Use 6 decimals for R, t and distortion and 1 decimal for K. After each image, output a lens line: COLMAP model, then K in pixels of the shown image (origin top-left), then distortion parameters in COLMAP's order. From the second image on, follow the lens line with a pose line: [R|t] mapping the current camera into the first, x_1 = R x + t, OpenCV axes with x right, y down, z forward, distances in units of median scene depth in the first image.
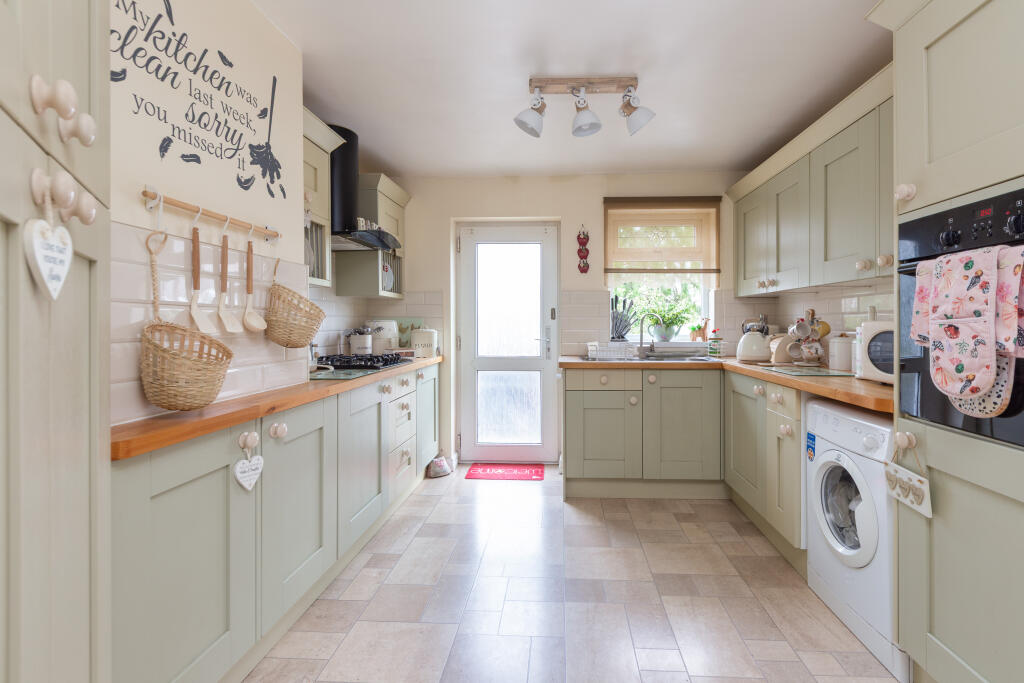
lens RADIAL K [[469.7, 0, 514.7], [0, 469.7, 326.5], [0, 0, 1]] dist [0.000366, 0.000065]
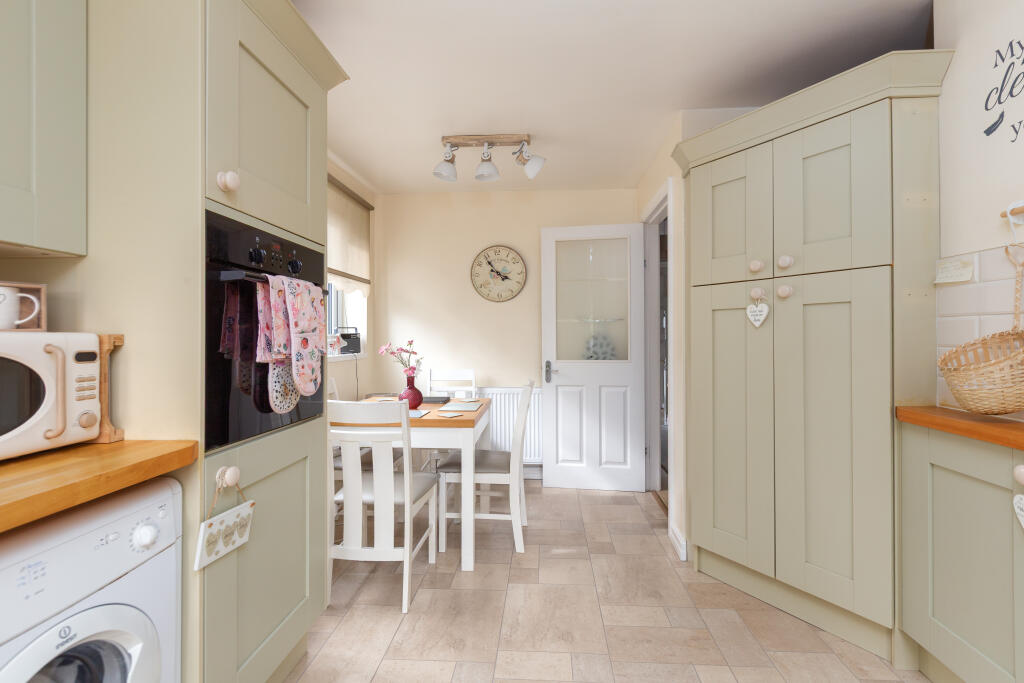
lens RADIAL K [[469.7, 0, 514.7], [0, 469.7, 326.5], [0, 0, 1]] dist [0.000366, 0.000065]
pose [[-0.999717, 0.003400, -0.023527, 0.390265], [0.003595, 0.999960, -0.008236, -0.019764], [0.023499, -0.008318, -0.999689, 2.122887]]
